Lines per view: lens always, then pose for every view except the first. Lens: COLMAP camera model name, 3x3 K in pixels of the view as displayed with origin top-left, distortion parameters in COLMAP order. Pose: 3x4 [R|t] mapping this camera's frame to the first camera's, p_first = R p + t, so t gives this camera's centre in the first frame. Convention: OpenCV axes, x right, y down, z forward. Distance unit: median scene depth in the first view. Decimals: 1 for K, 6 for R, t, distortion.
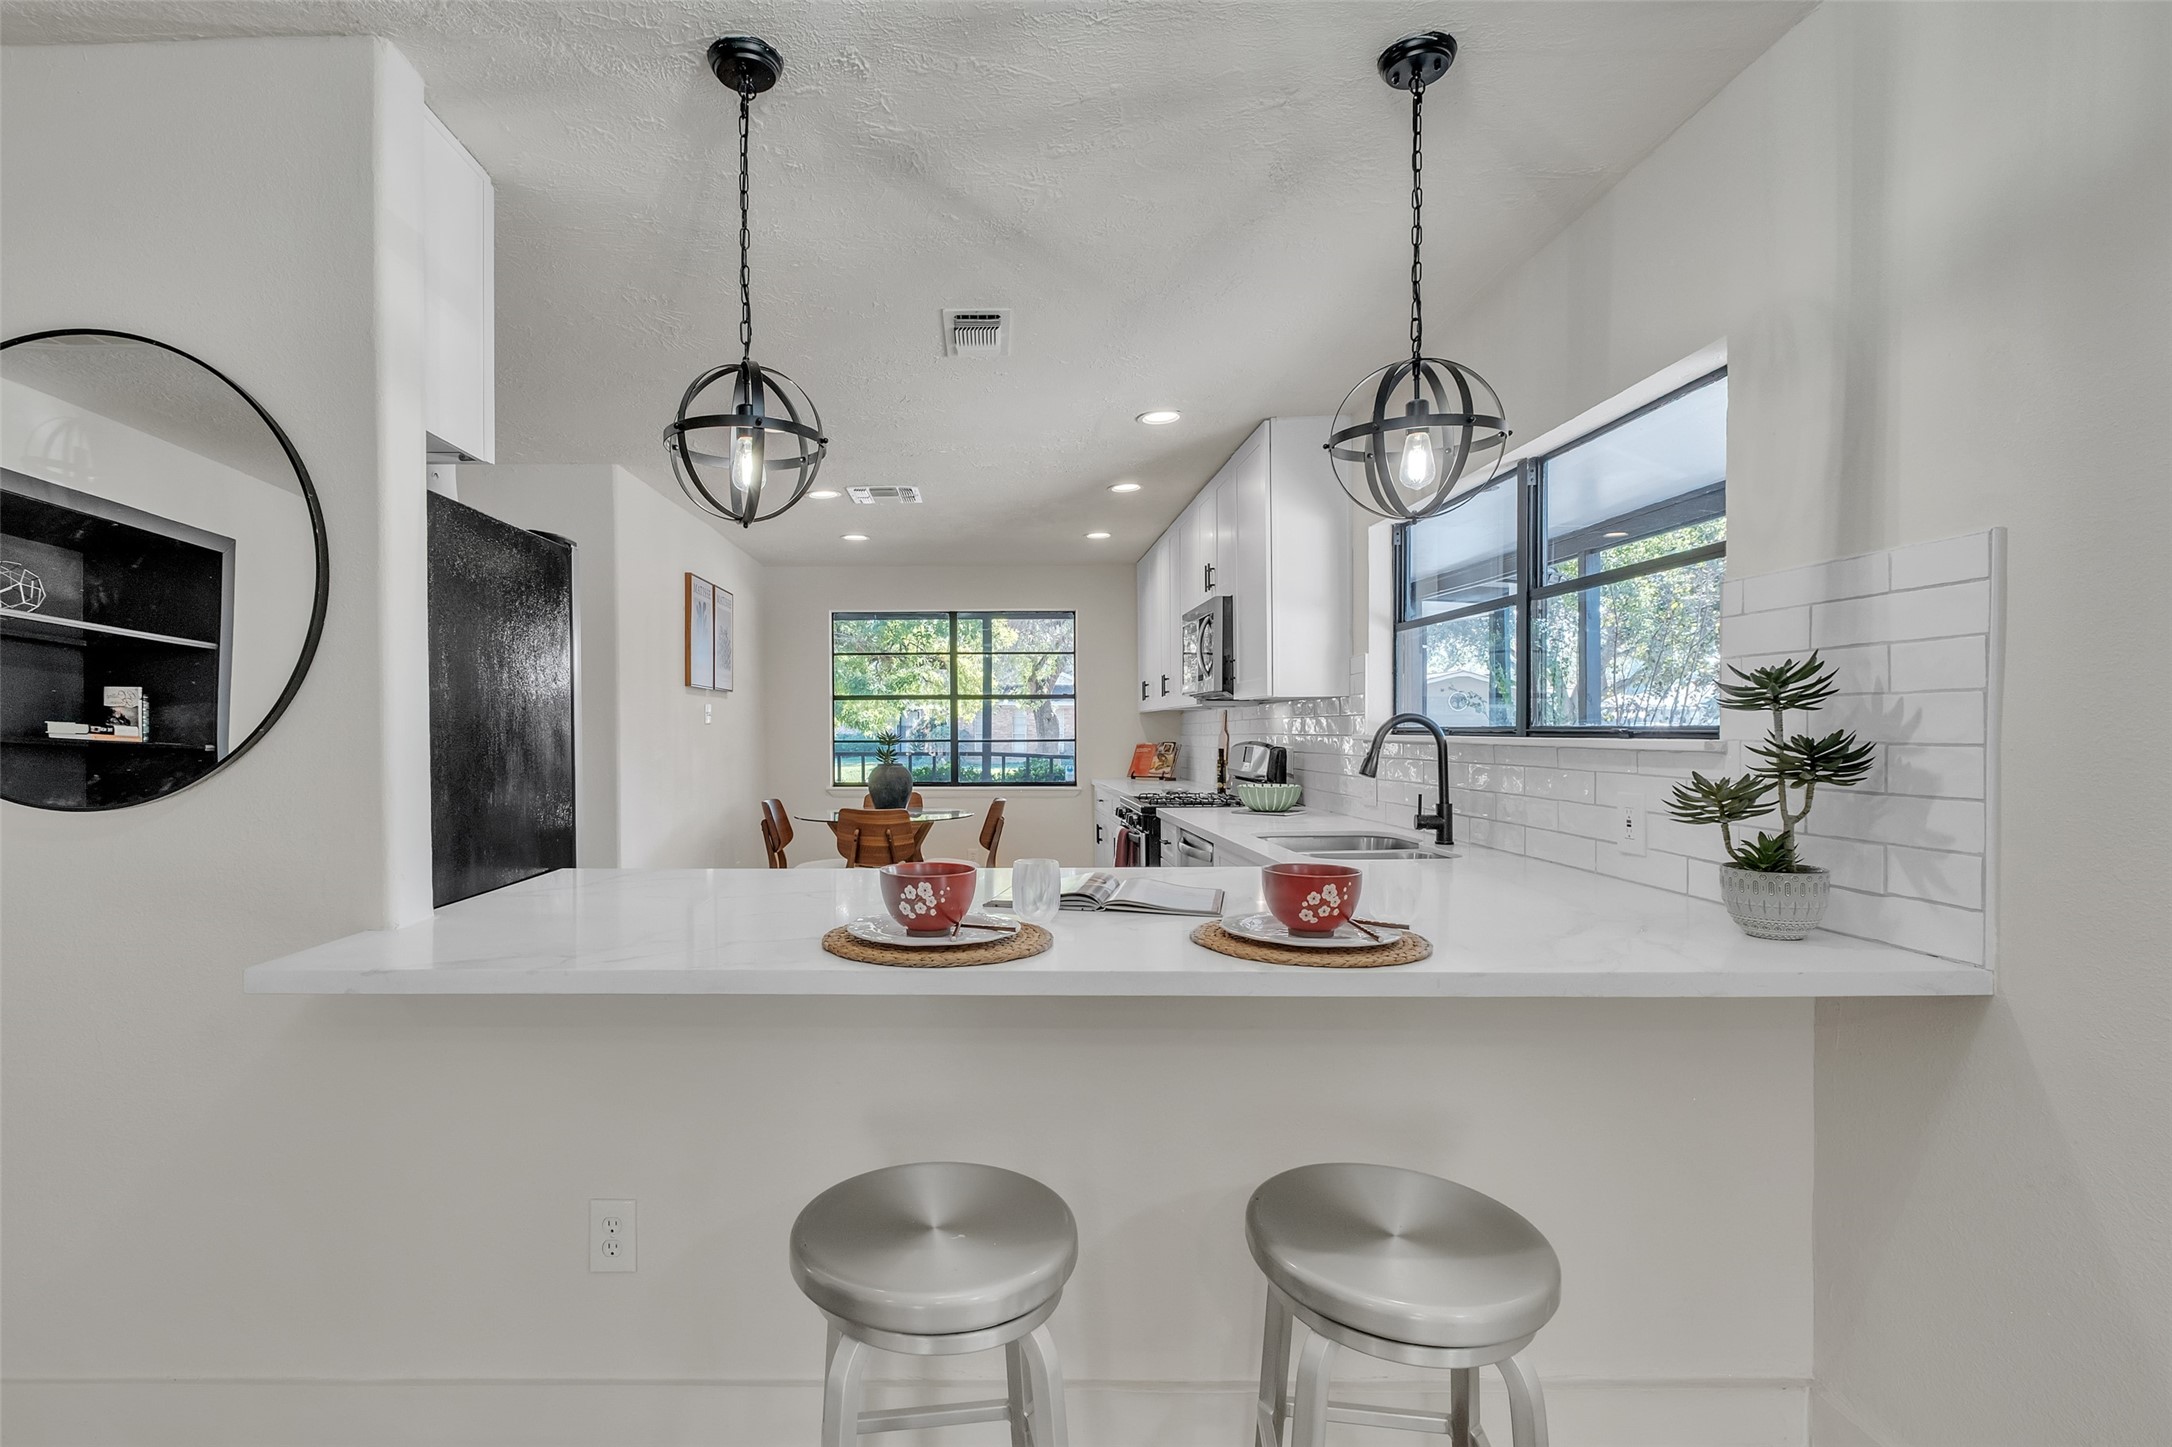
lens RADIAL K [[987.9, 0, 915.1], [0, 987.9, 707.3], [0, 0, 1]] dist [-0.007792, 0.003459]
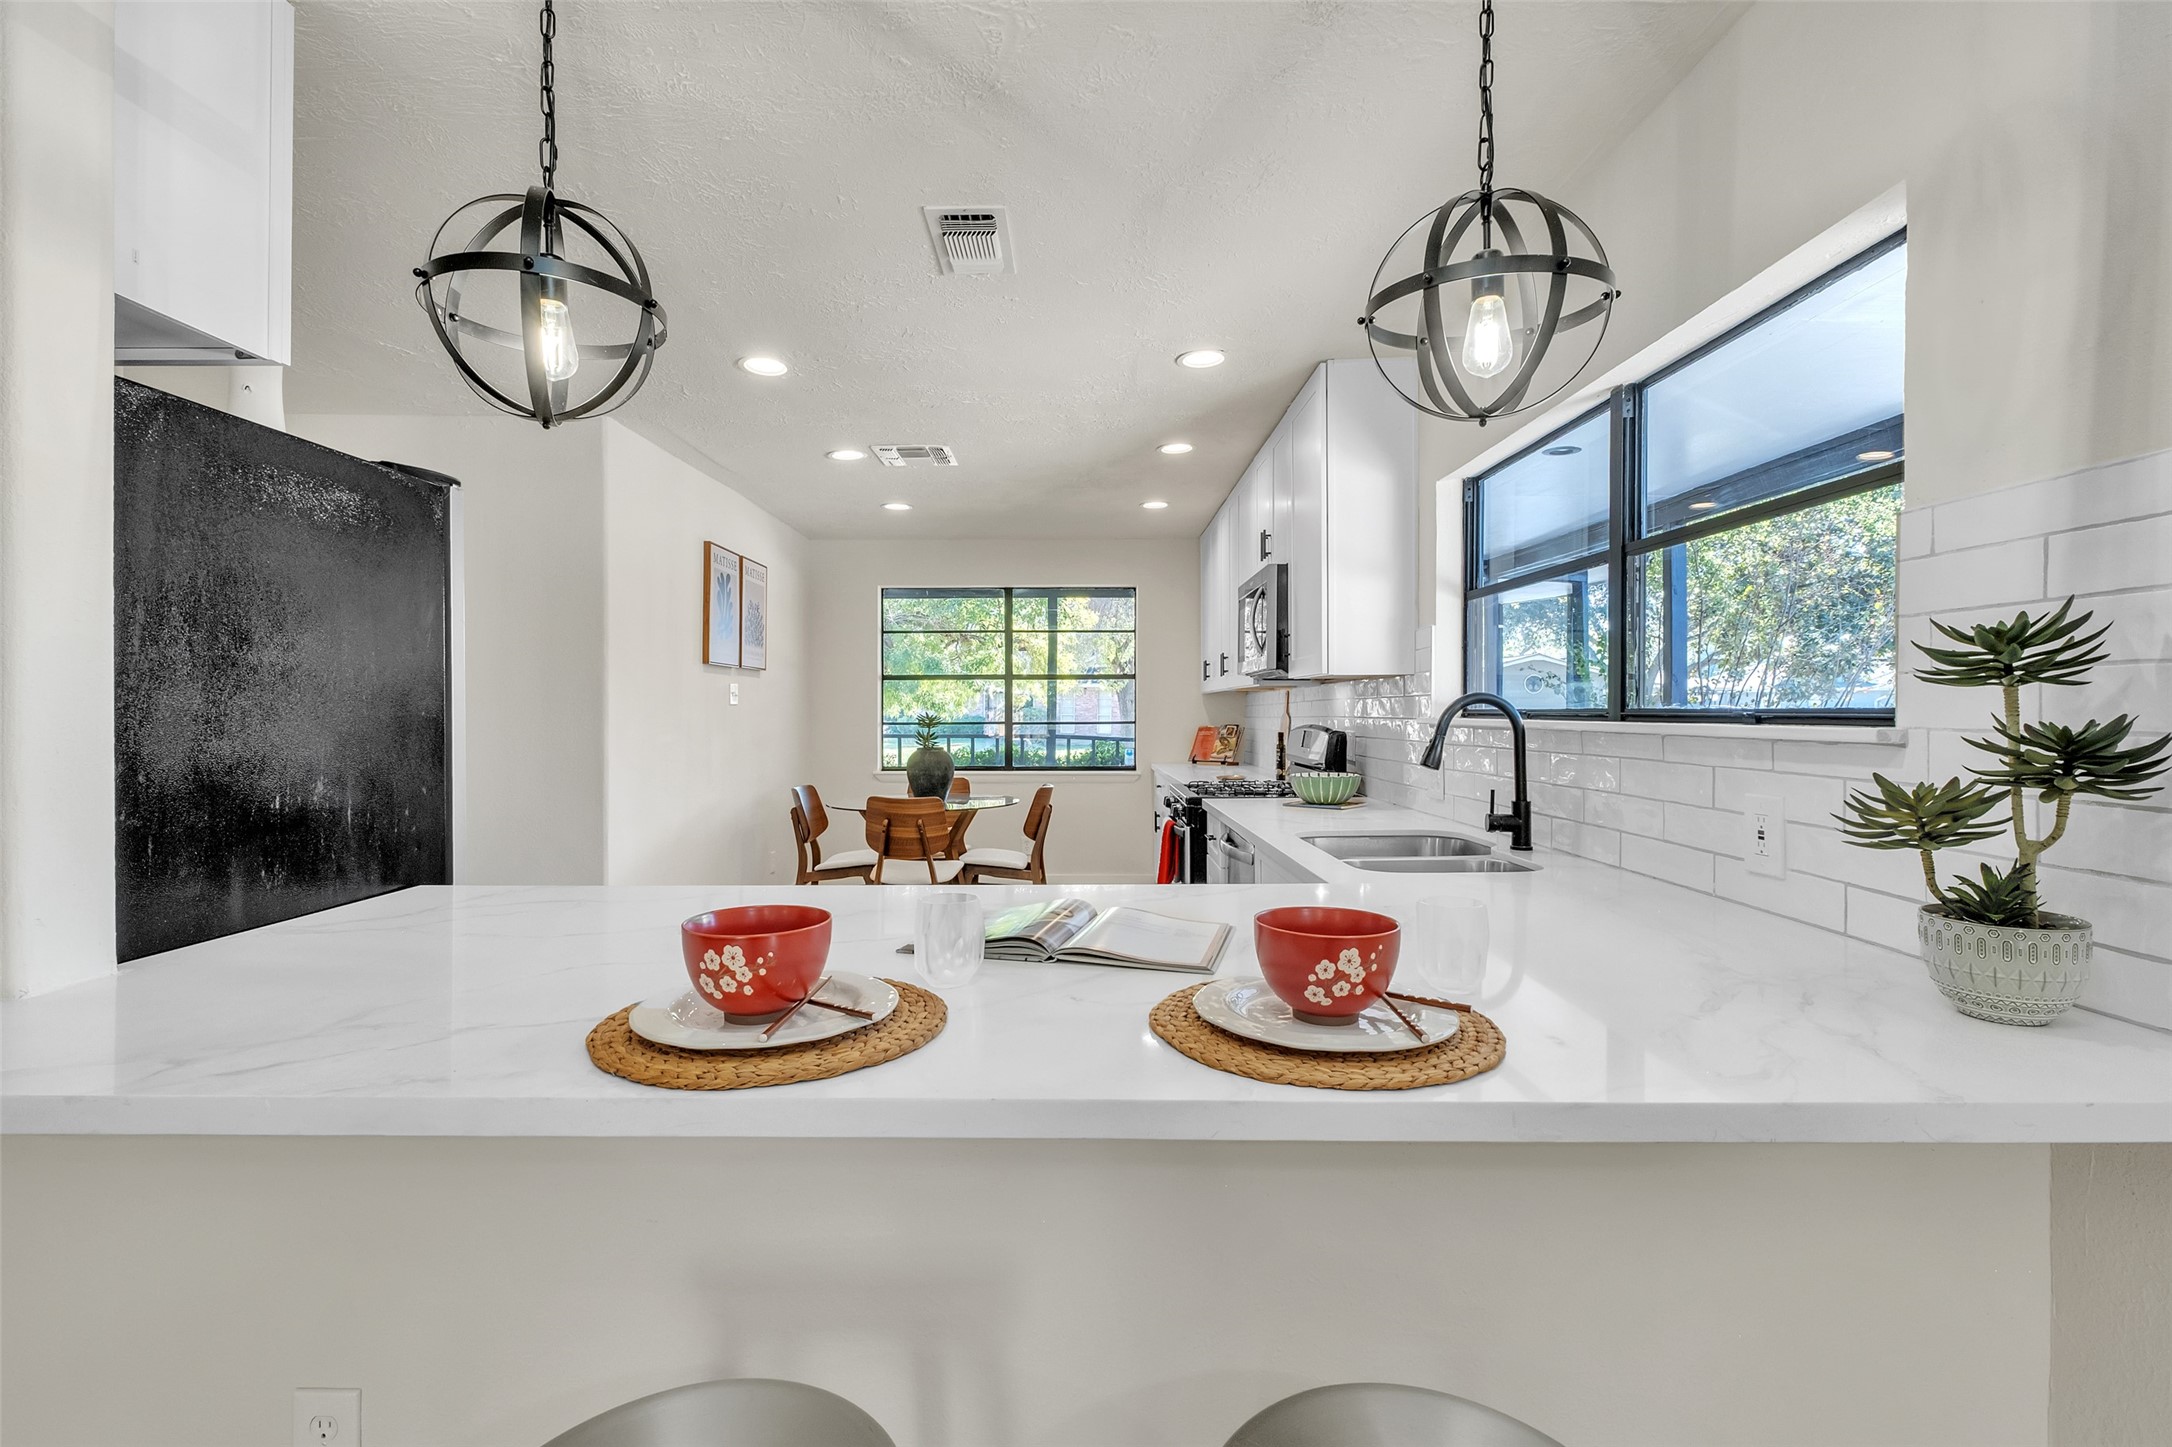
lens RADIAL K [[987.9, 0, 1008.9], [0, 987.9, 691.9], [0, 0, 1]] dist [-0.007792, 0.003459]
pose [[0.999917, 0.001523, 0.012777, 0.126467], [-0.001563, 0.999994, 0.003144, 0.004531], [-0.012772, -0.003163, 0.999913, 0.236794]]
